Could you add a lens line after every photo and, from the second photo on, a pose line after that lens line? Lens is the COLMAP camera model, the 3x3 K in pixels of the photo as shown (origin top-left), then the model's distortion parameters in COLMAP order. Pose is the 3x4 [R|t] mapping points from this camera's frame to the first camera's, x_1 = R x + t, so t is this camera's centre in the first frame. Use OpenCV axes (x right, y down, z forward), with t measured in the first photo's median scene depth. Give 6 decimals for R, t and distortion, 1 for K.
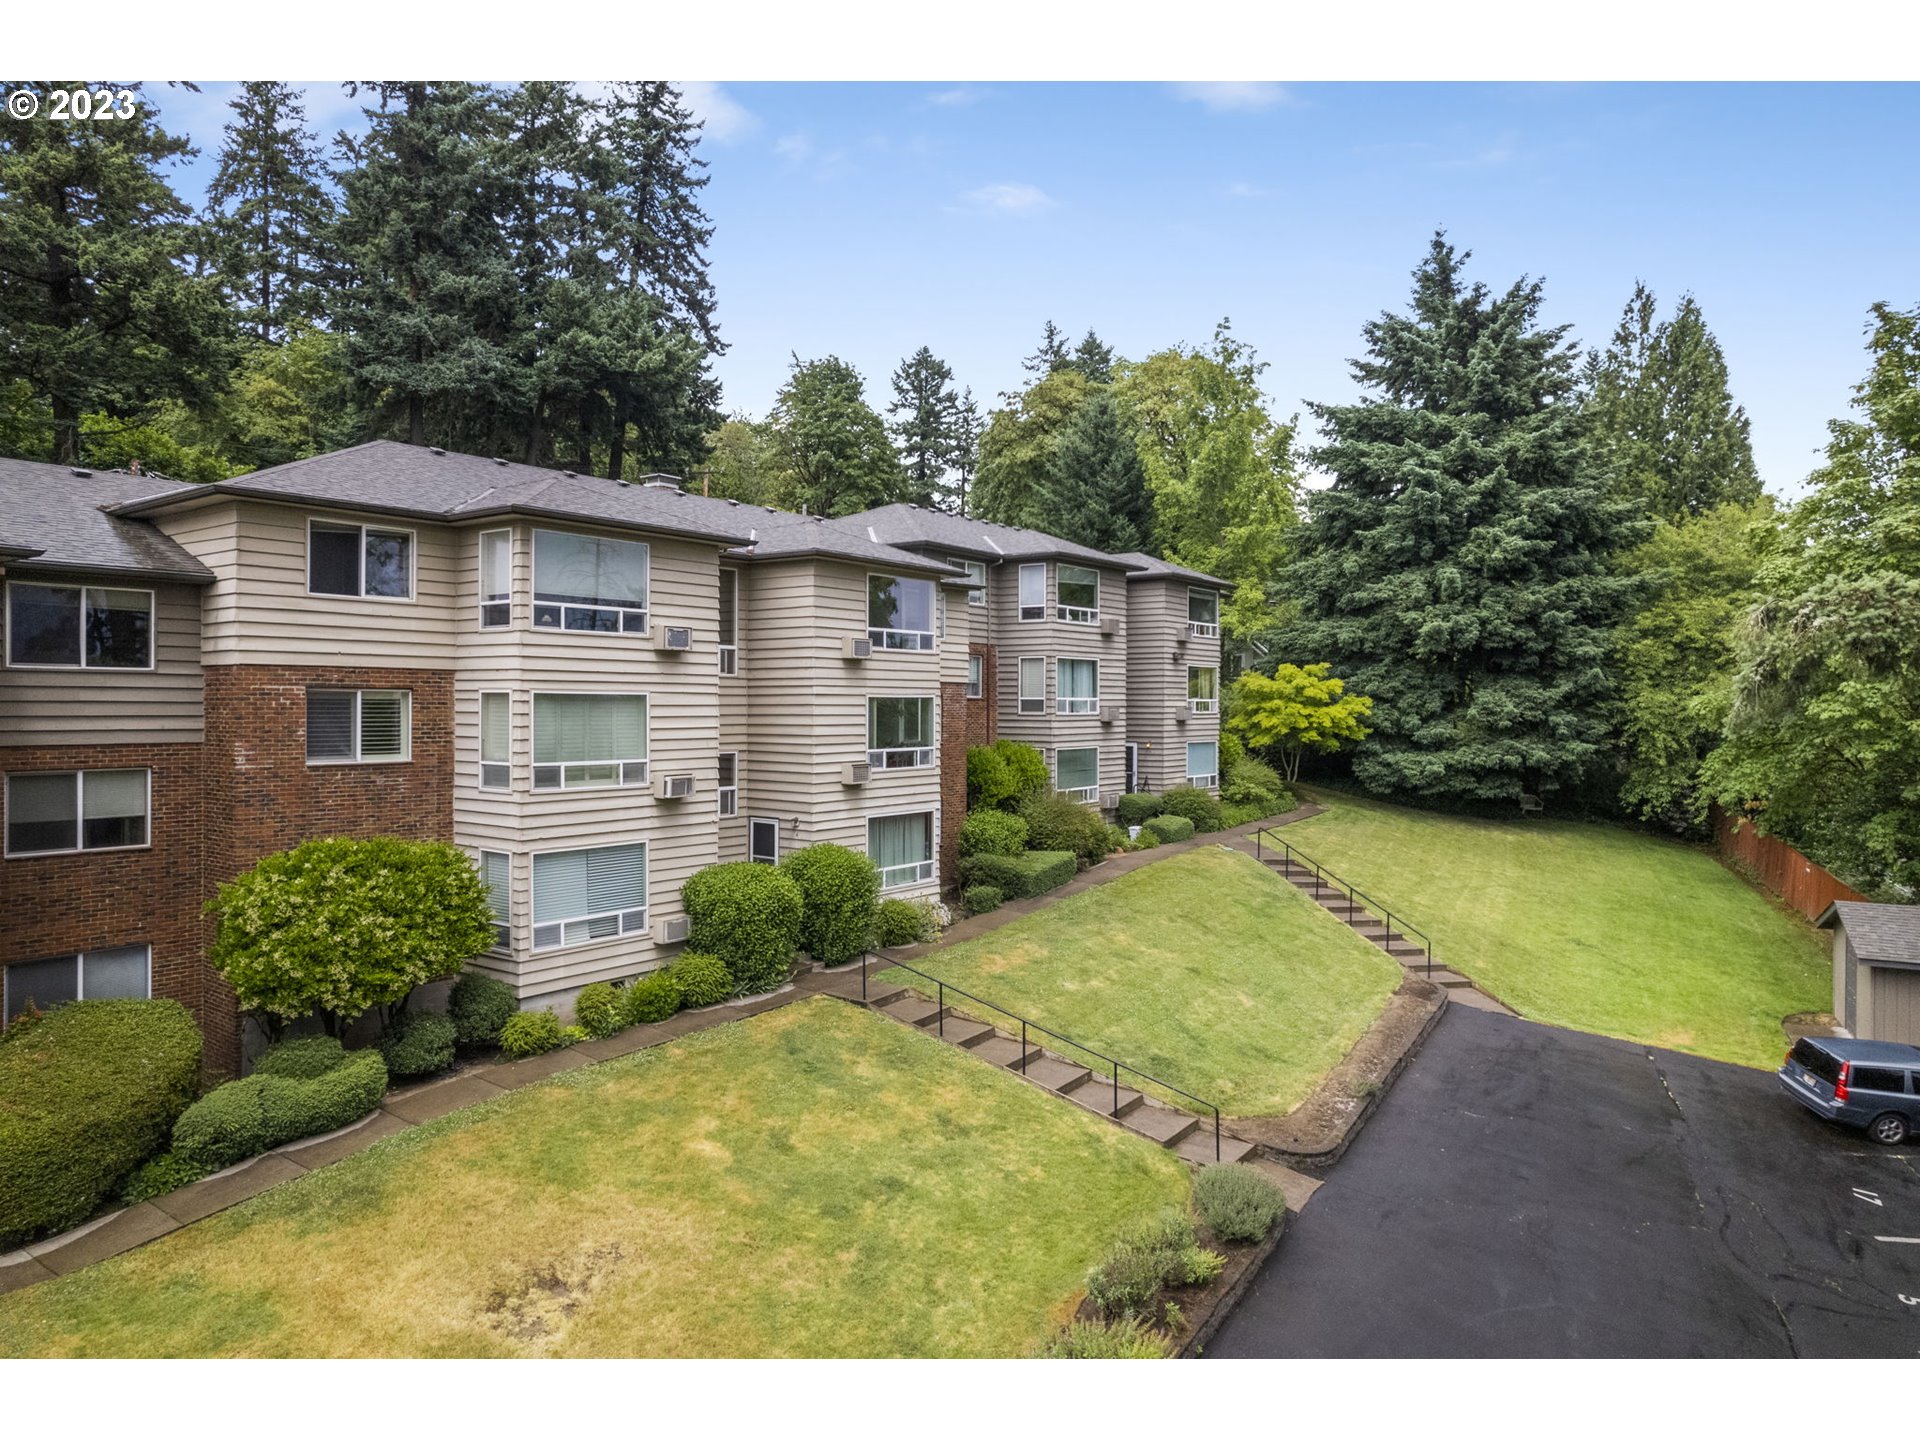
lens RADIAL K [[1273.7, 0, 960.0], [0, 1273.7, 720.0], [0, 0, 1]] dist [0.003525, 0.001134]
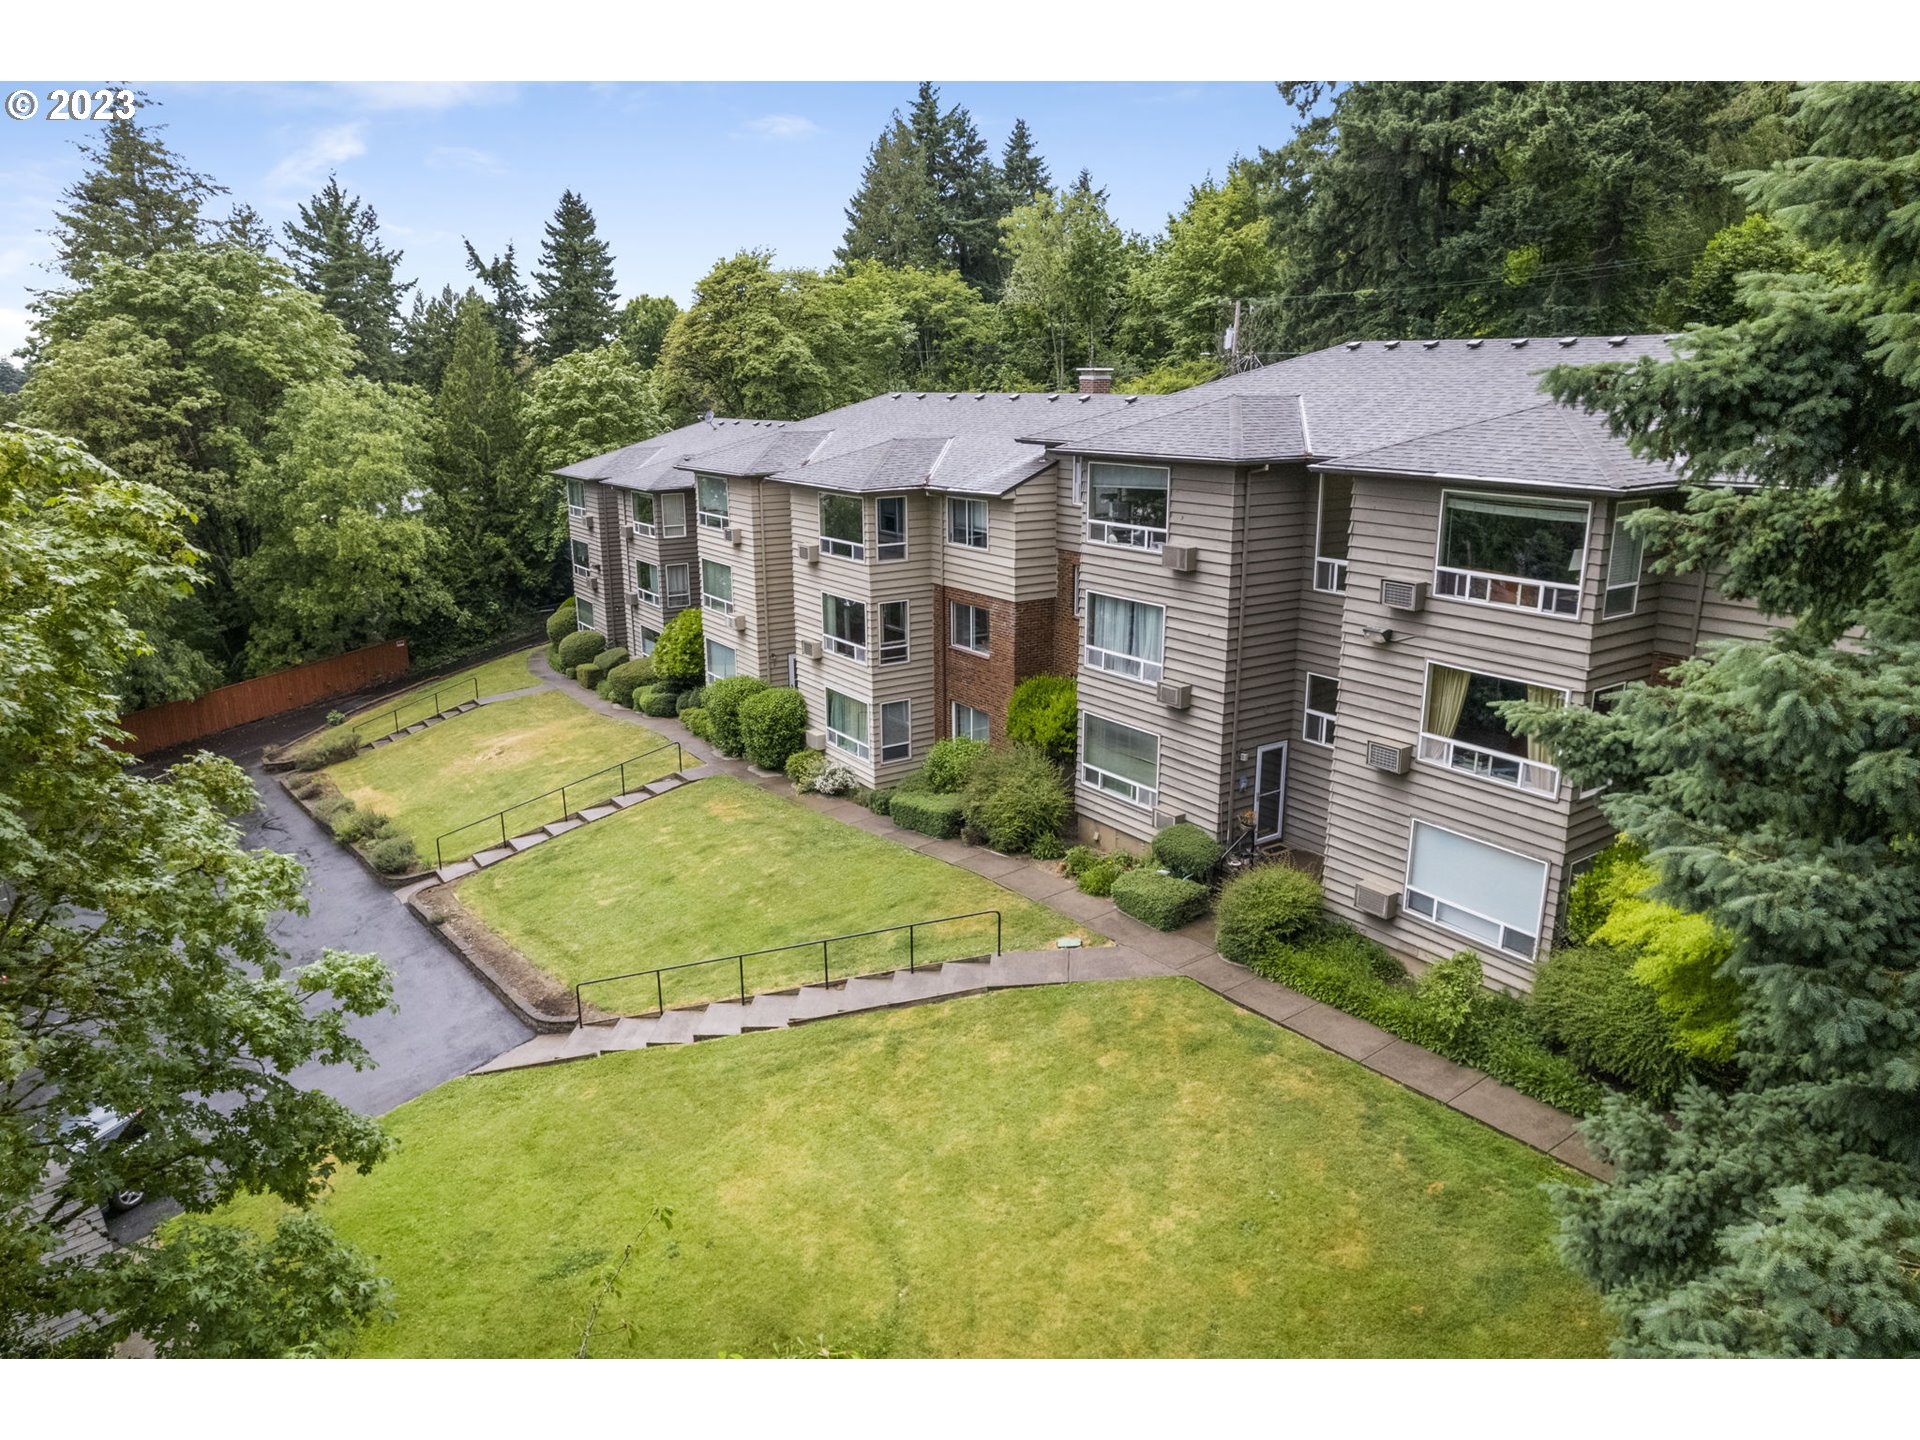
lens RADIAL K [[1273.7, 0, 960.0], [0, 1273.7, 720.0], [0, 0, 1]] dist [0.003525, 0.001134]
pose [[-0.360862, 0.231949, -0.903315, 0.754296], [-0.010923, 0.967461, 0.252783, -0.155822], [0.932555, 0.101087, -0.346586, 1.140323]]
